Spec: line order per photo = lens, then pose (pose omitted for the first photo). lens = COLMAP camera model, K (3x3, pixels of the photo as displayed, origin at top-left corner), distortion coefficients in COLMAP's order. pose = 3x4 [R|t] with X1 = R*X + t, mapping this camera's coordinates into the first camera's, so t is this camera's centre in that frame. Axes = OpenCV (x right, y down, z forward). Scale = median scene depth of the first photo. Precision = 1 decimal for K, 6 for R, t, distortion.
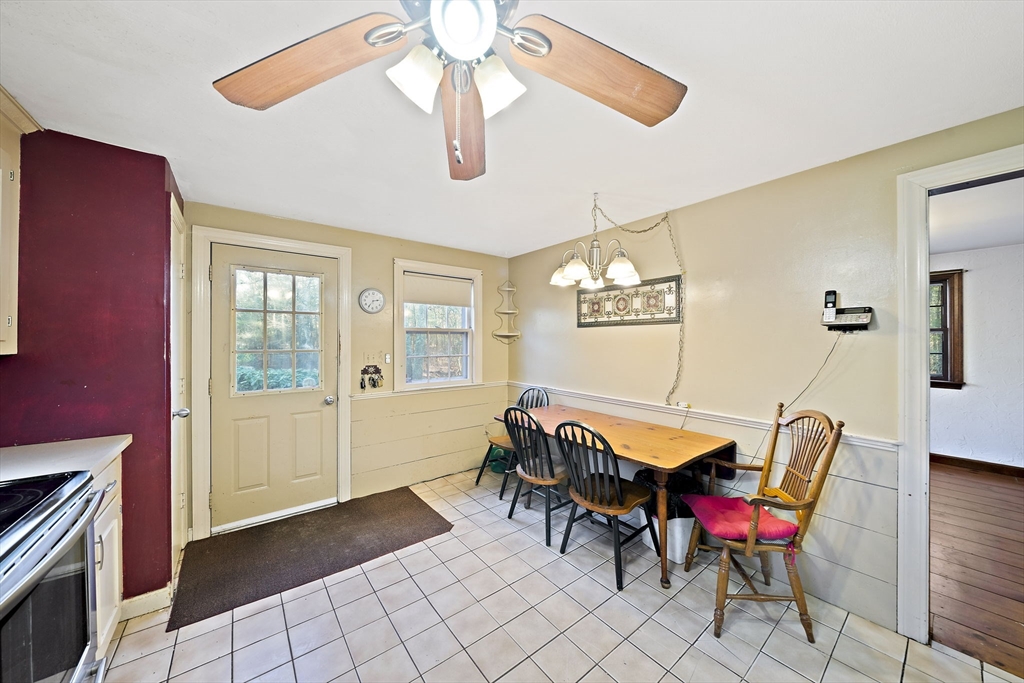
lens RADIAL K [[354.4, 0, 507.8], [0, 354.4, 340.4], [0, 0, 1]] dist [-0.001878, -0.000278]
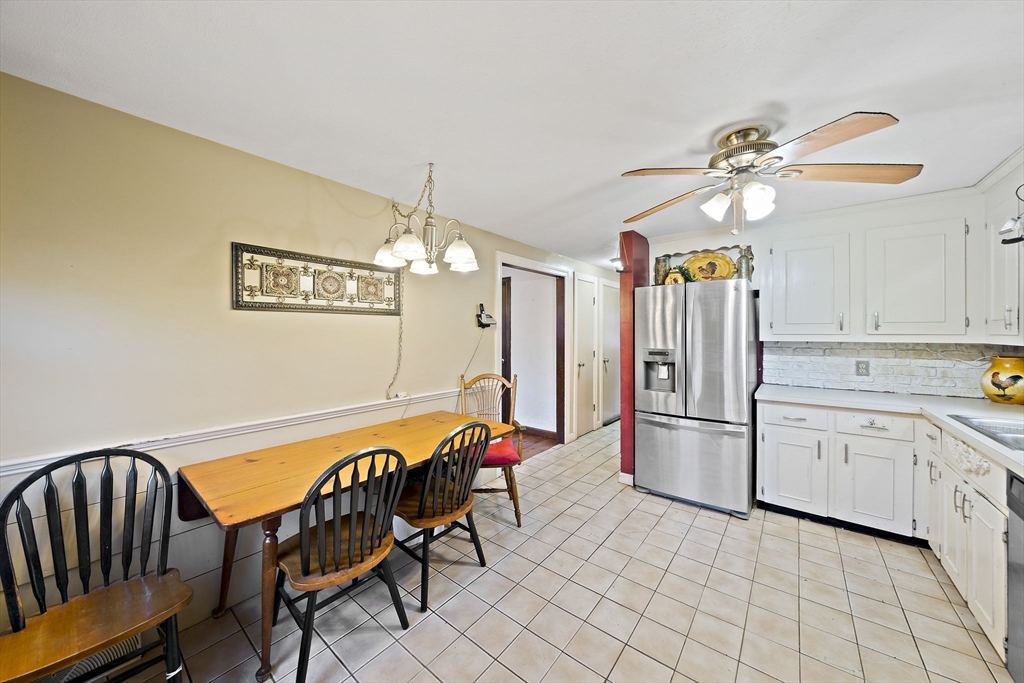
lens RADIAL K [[354.4, 0, 527.7], [0, 354.4, 329.8], [0, 0, 1]] dist [-0.001878, -0.000278]
pose [[-0.275575, 0.005662, 0.961263, -0.528436], [-0.000909, 0.999981, -0.006150, -0.001926], [-0.961279, -0.002569, -0.275565, 0.818323]]
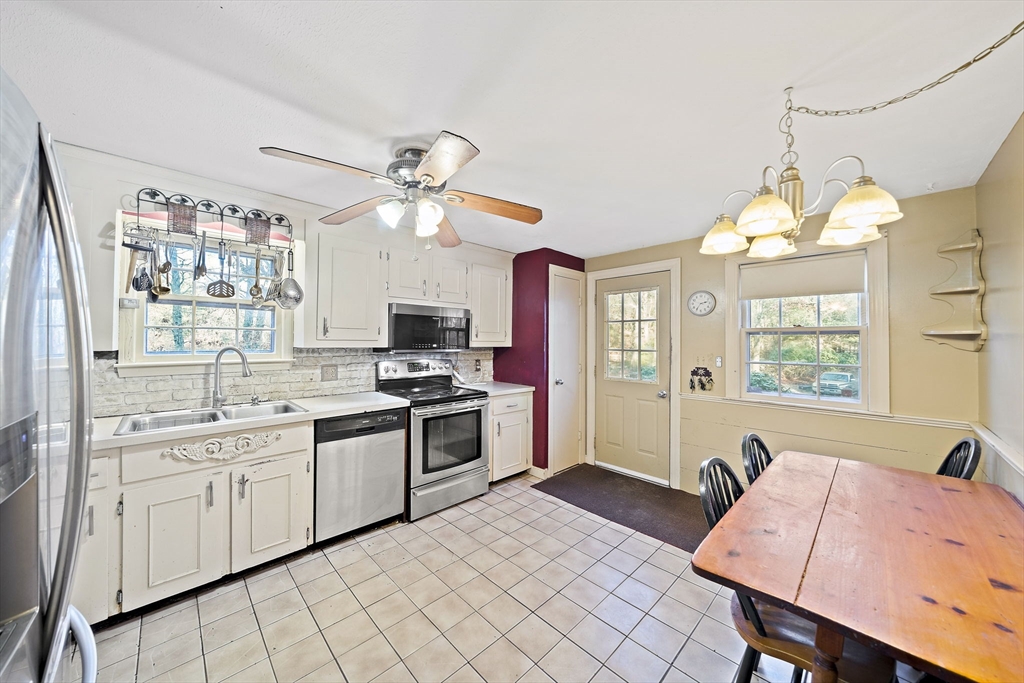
lens RADIAL K [[354.4, 0, 512.9], [0, 354.4, 338.9], [0, 0, 1]] dist [-0.001878, -0.000278]
pose [[0.118355, -0.007020, -0.992947, 0.616950], [-0.007263, 0.999942, -0.007935, 0.001300], [0.992945, 0.008150, 0.118297, 0.392491]]
